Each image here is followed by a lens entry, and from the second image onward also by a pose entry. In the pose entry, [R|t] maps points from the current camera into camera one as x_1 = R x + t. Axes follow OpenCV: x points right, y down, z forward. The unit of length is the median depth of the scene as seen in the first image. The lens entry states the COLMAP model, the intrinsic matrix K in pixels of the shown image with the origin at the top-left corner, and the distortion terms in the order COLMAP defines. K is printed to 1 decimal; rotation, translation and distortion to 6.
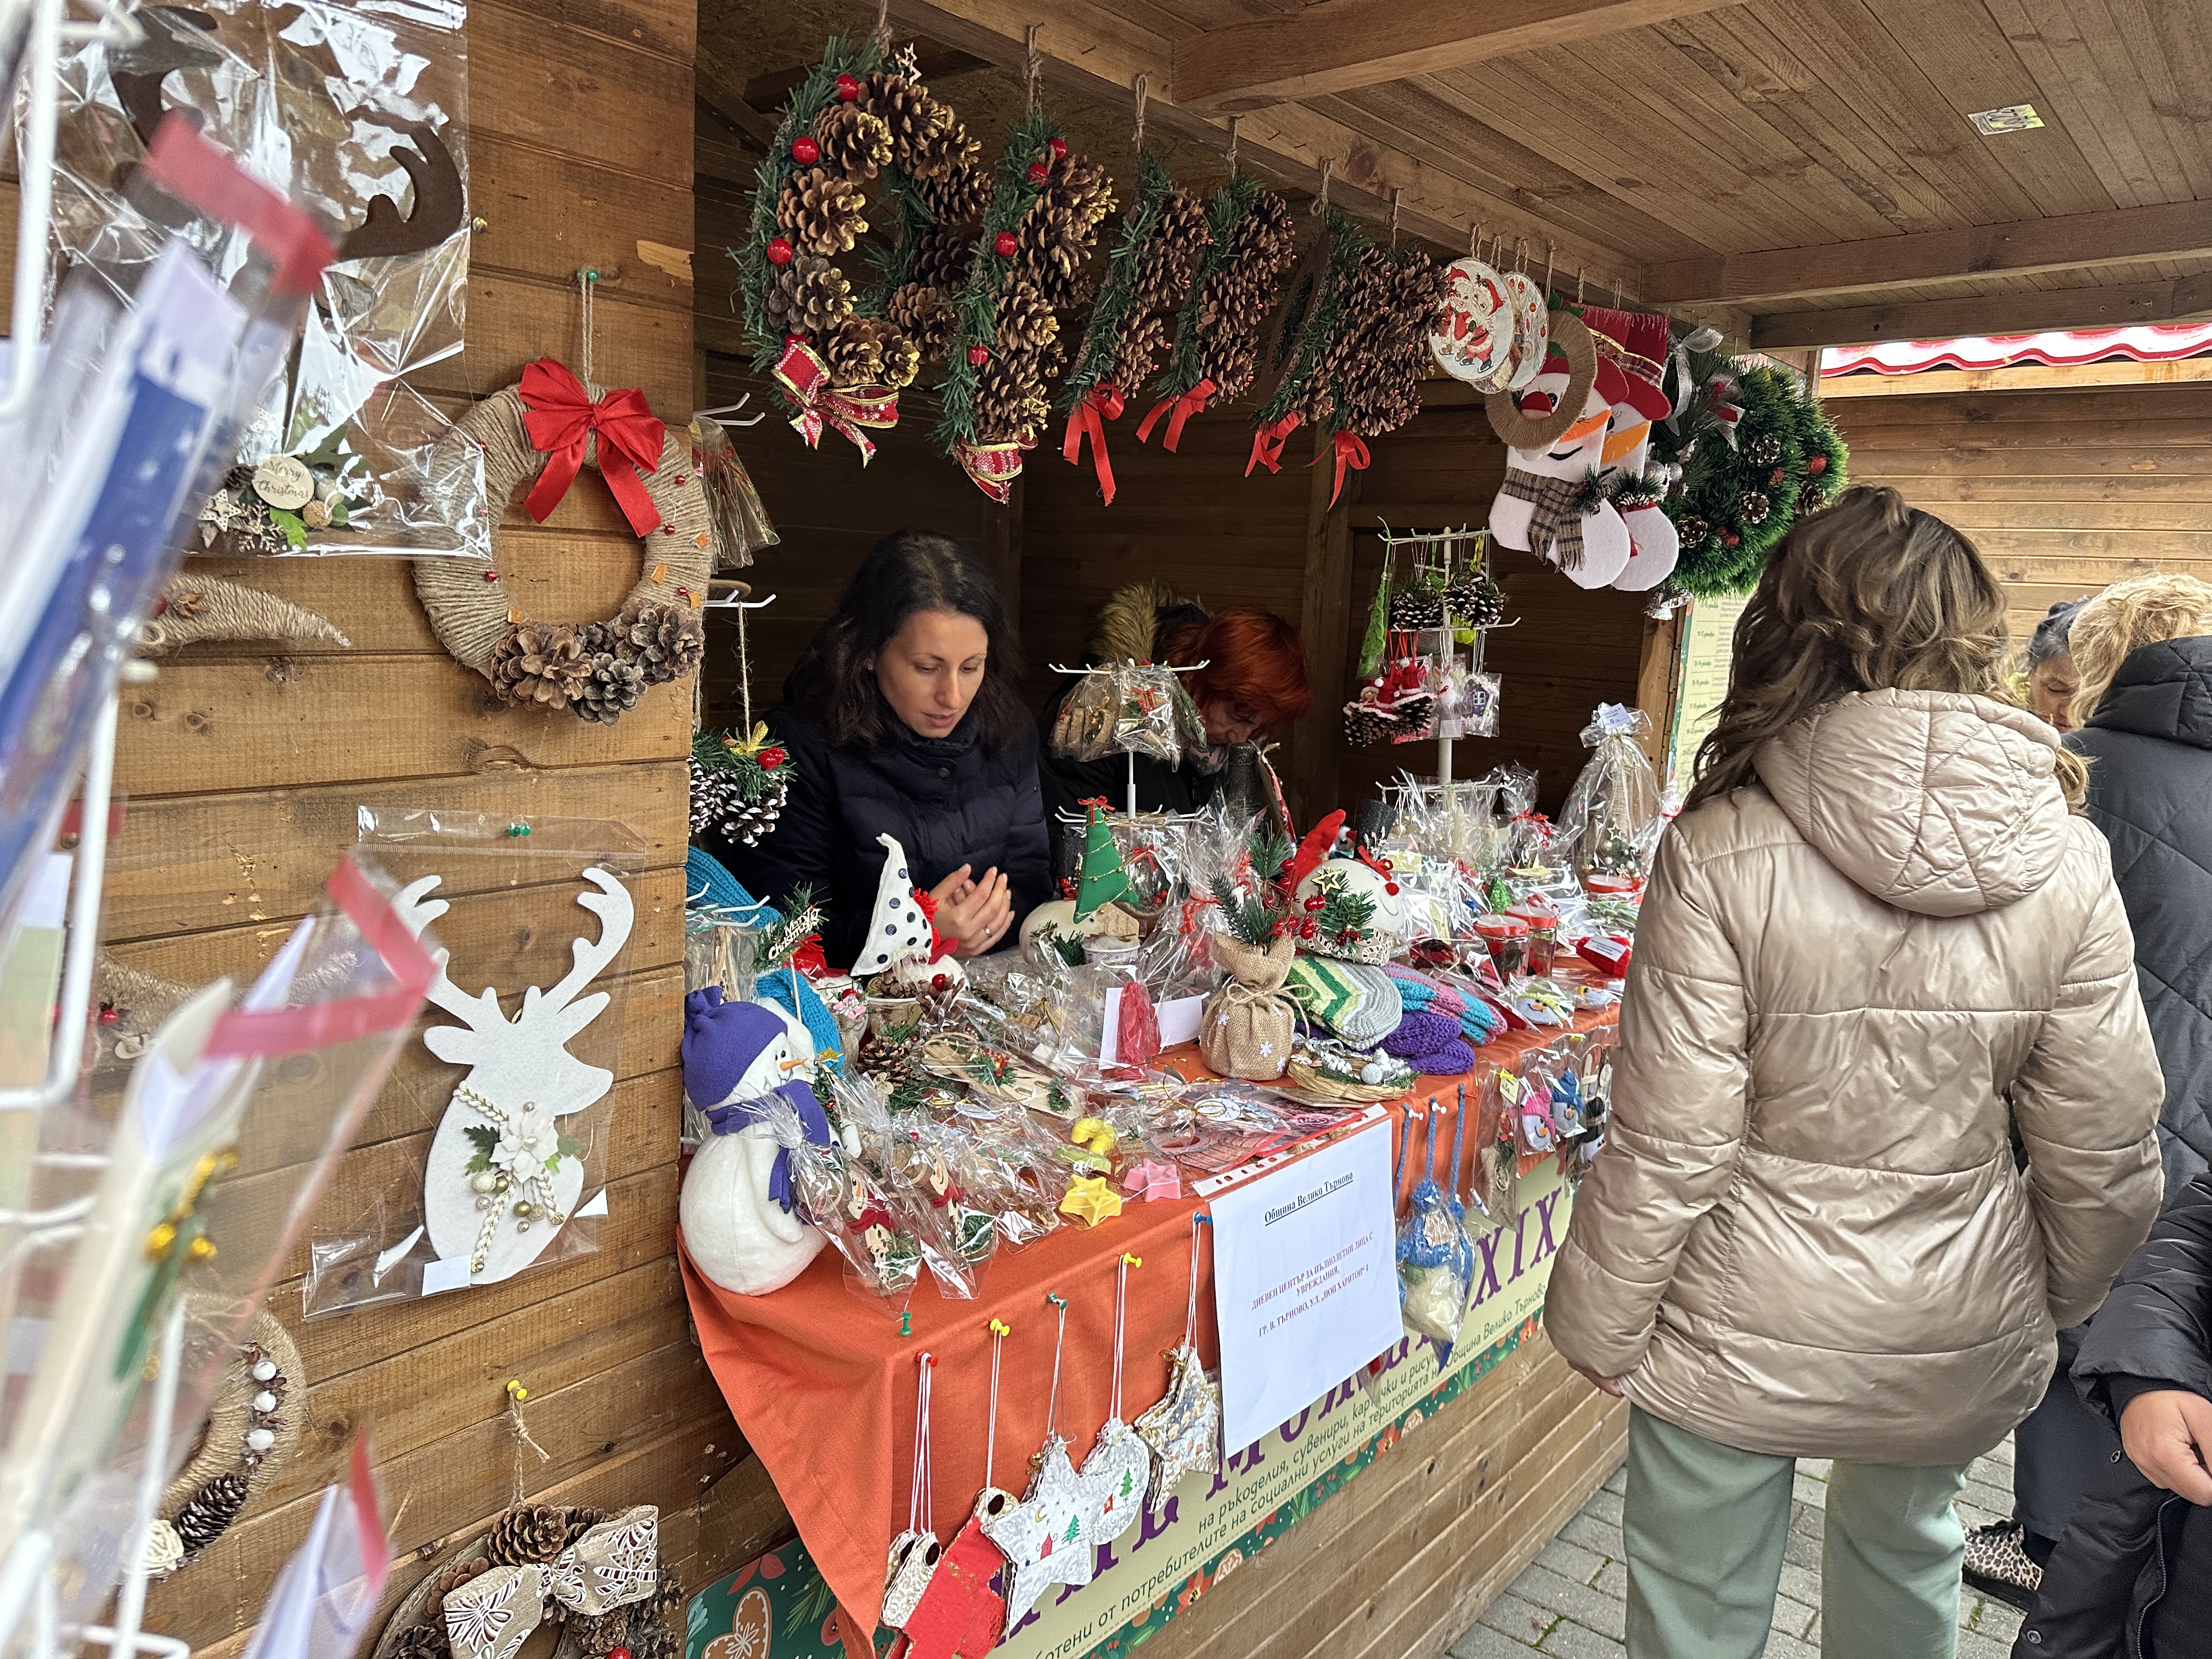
lens RADIAL K [[1569.3, 0, 1106.0], [0, 1569.3, 829.5], [0, 0, 1]] dist [0.054779, -0.082923]
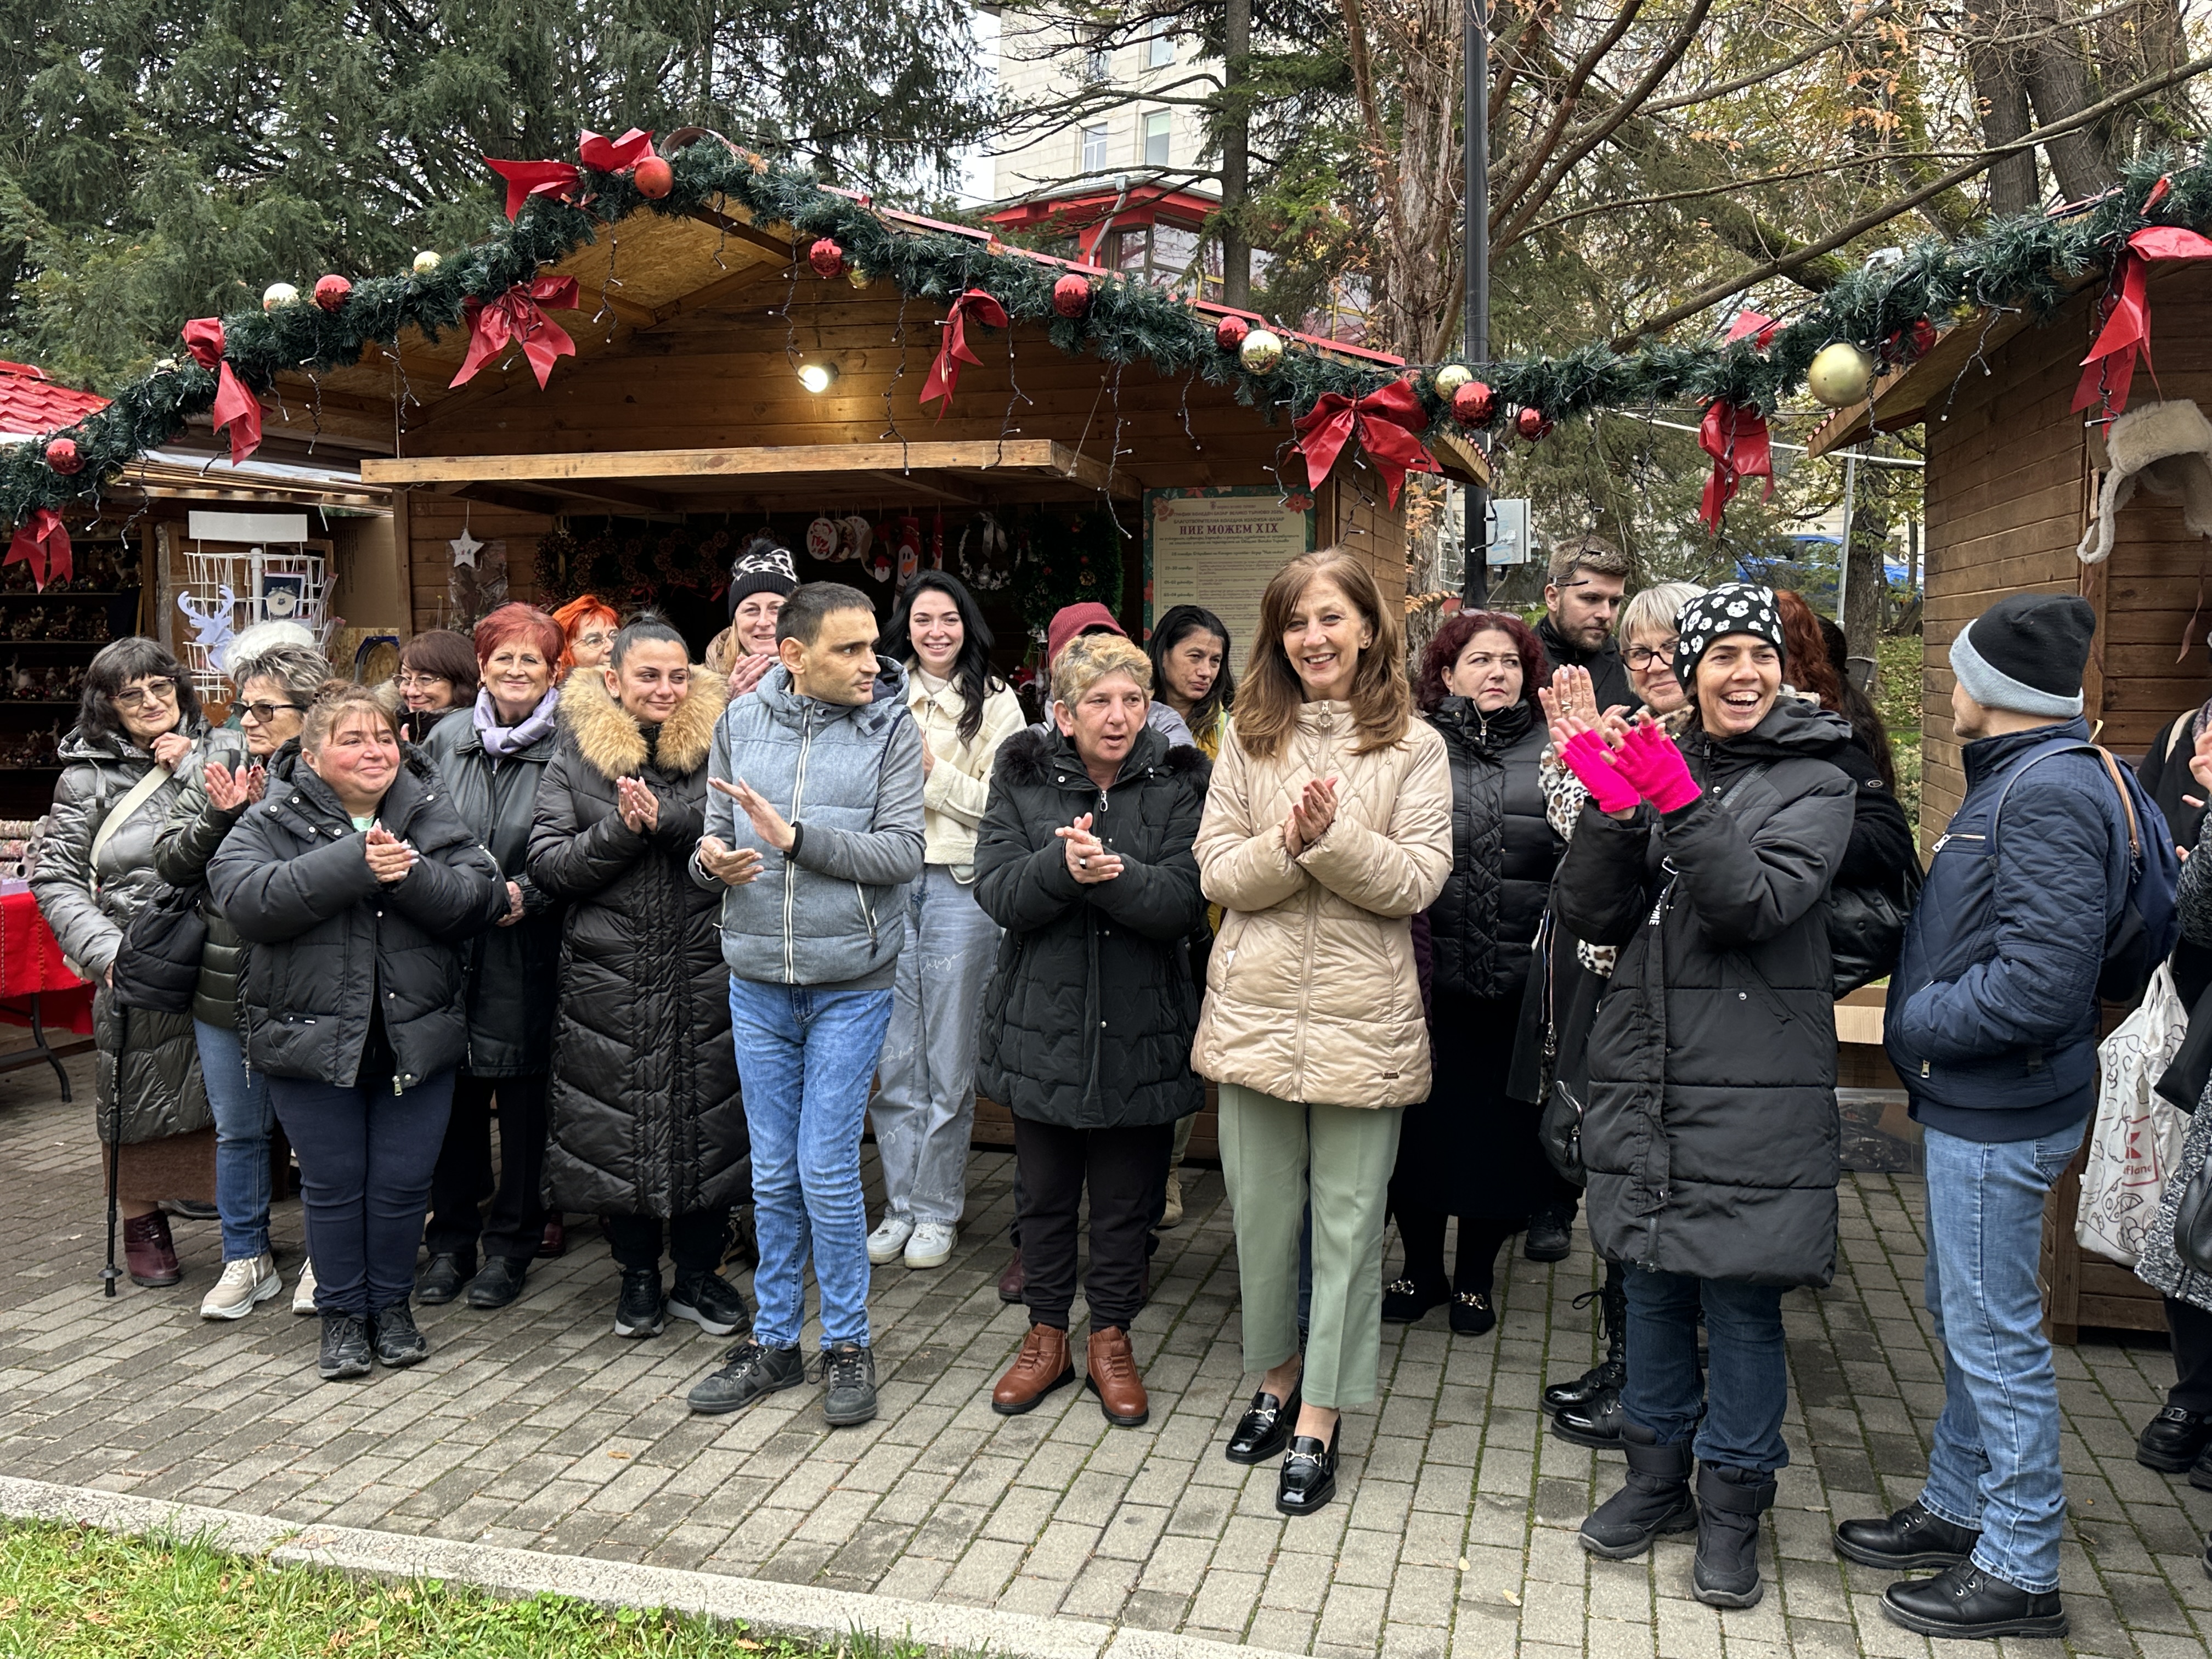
lens RADIAL K [[1870.5, 0, 1106.0], [0, 1870.5, 829.5], [0, 0, 1]] dist [0.162283, -0.304376]
pose [[0.404417, 0.040856, -0.913662, 4.351694], [-0.123286, 0.992319, -0.010197, 0.204696], [0.906227, 0.116765, 0.406348, 0.185213]]
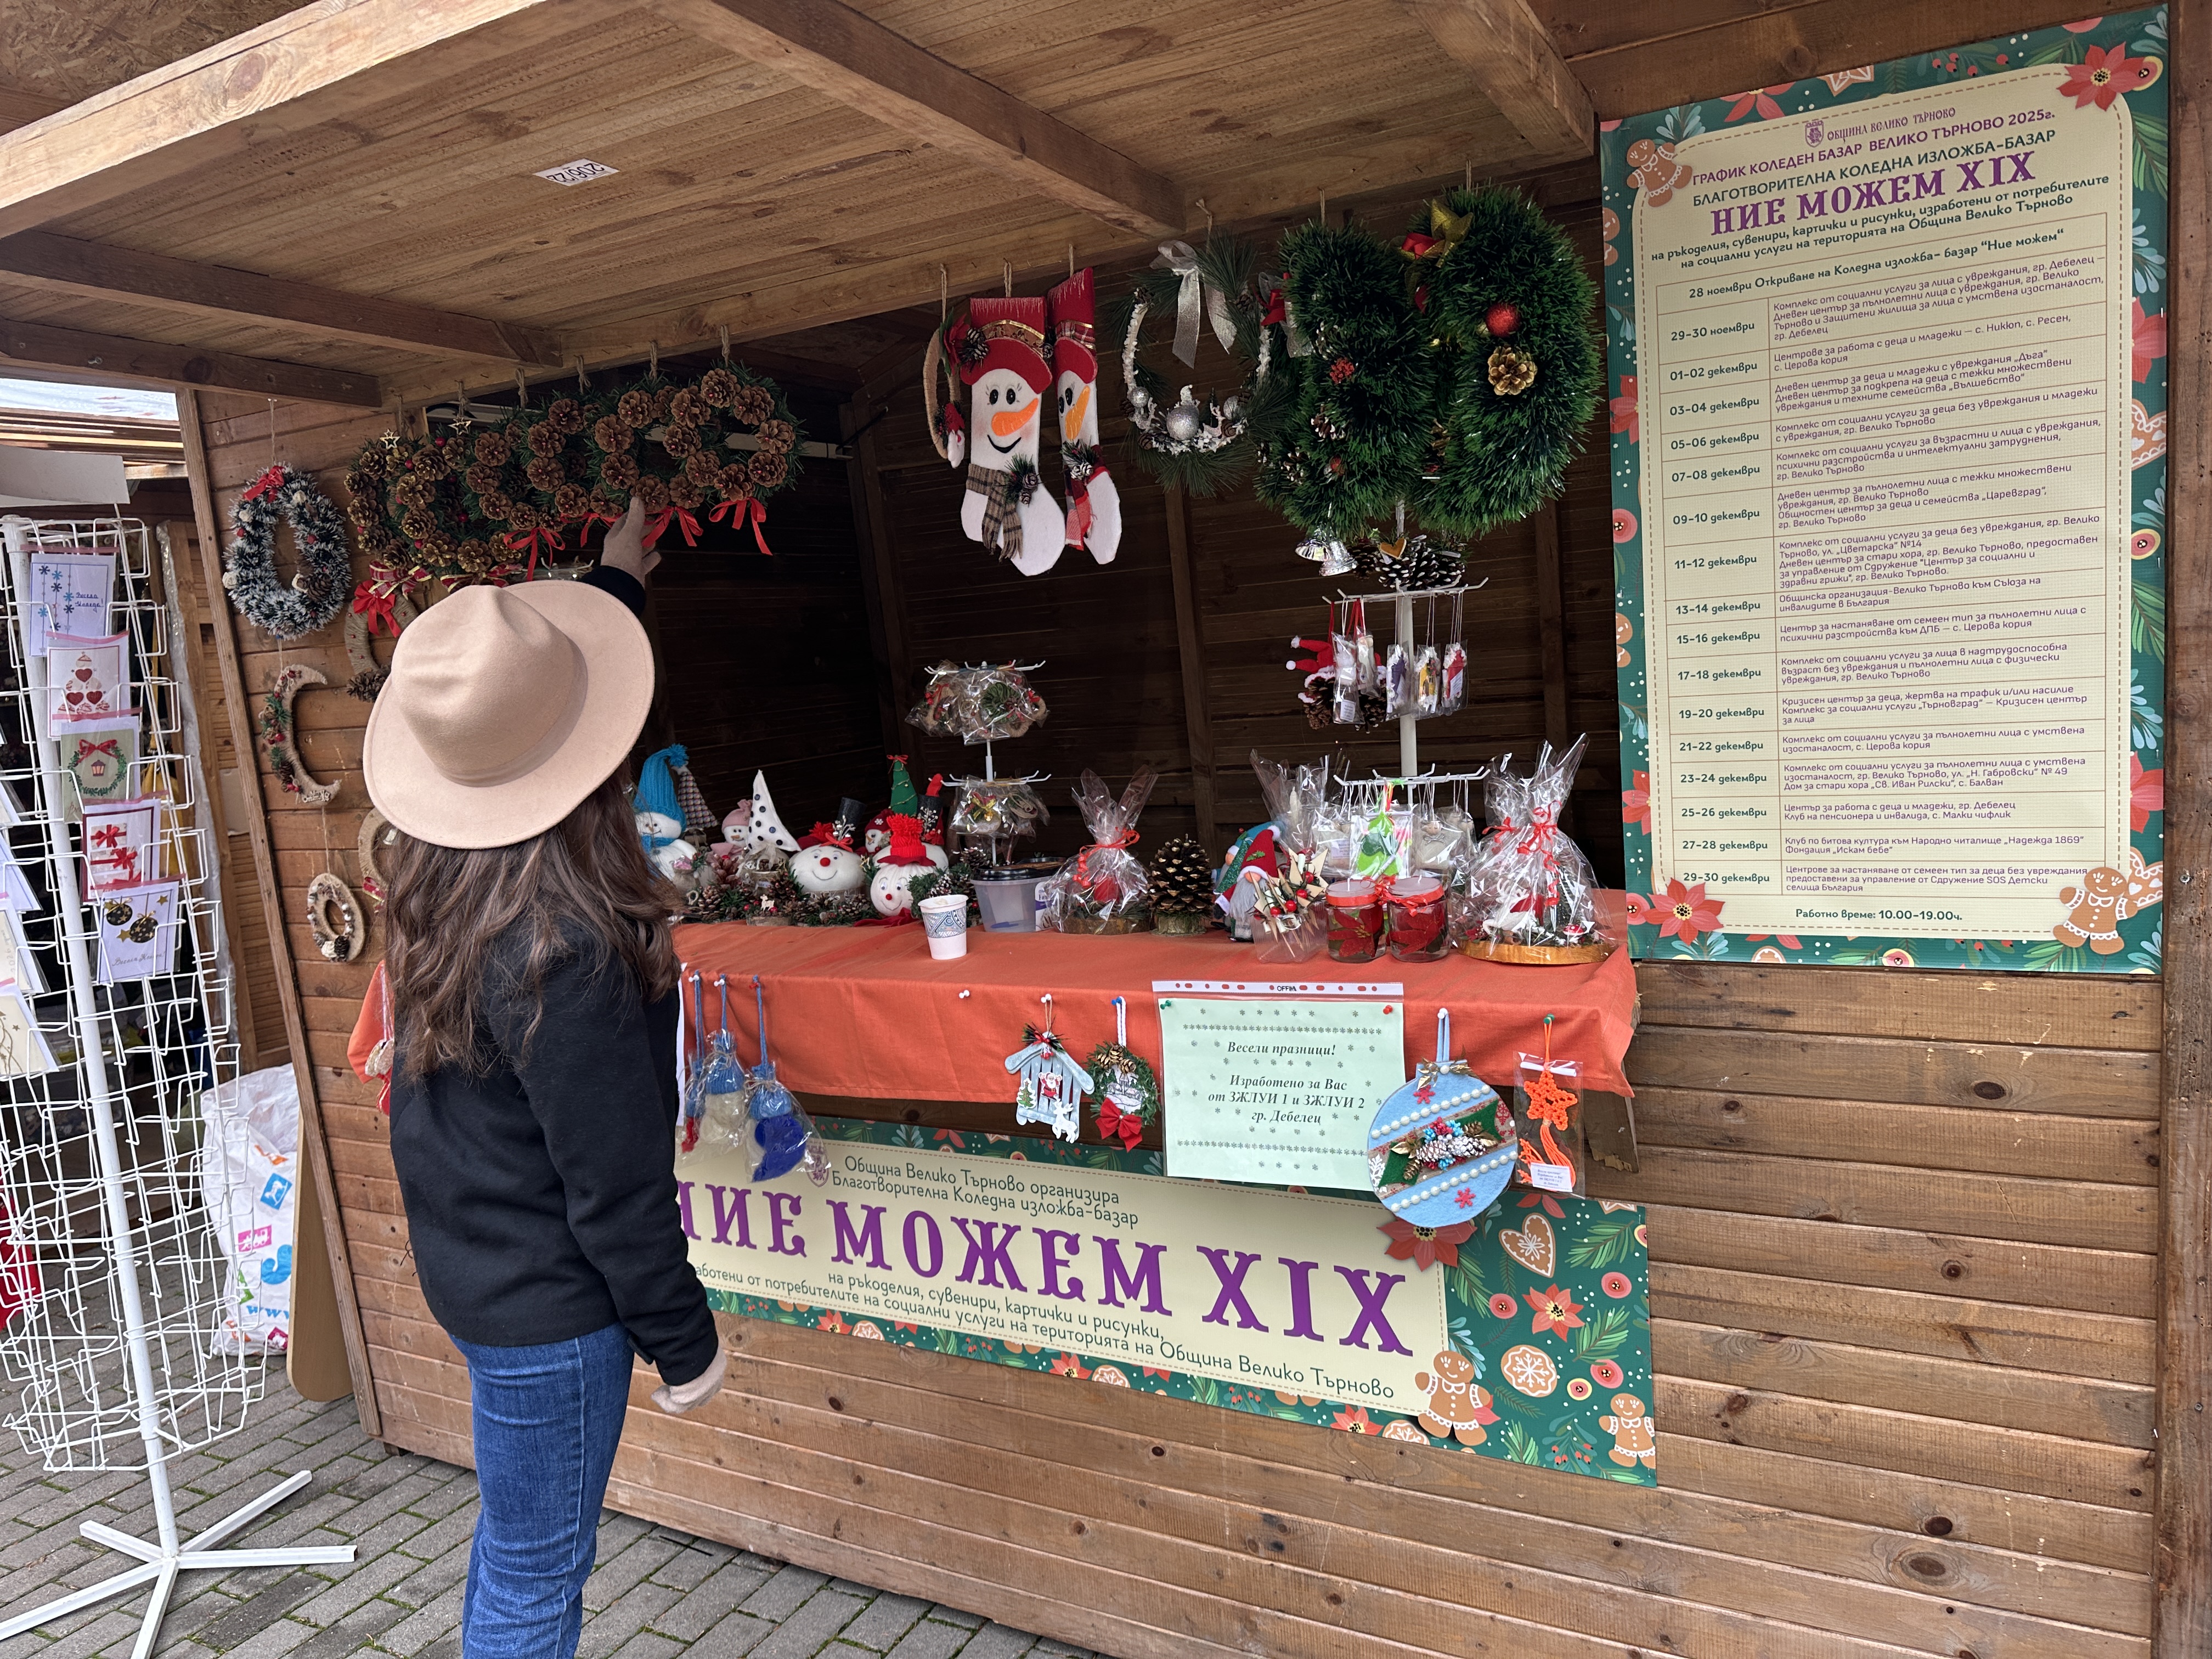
lens RADIAL K [[1512.3, 0, 1106.0], [0, 1512.3, 829.5], [0, 0, 1]] dist [0.176669, -0.376535]
pose [[0.188191, 0.064976, -0.979981, 1.827762], [-0.069219, 0.996205, 0.052759, -0.059151], [0.979690, 0.057905, 0.191975, 1.227884]]
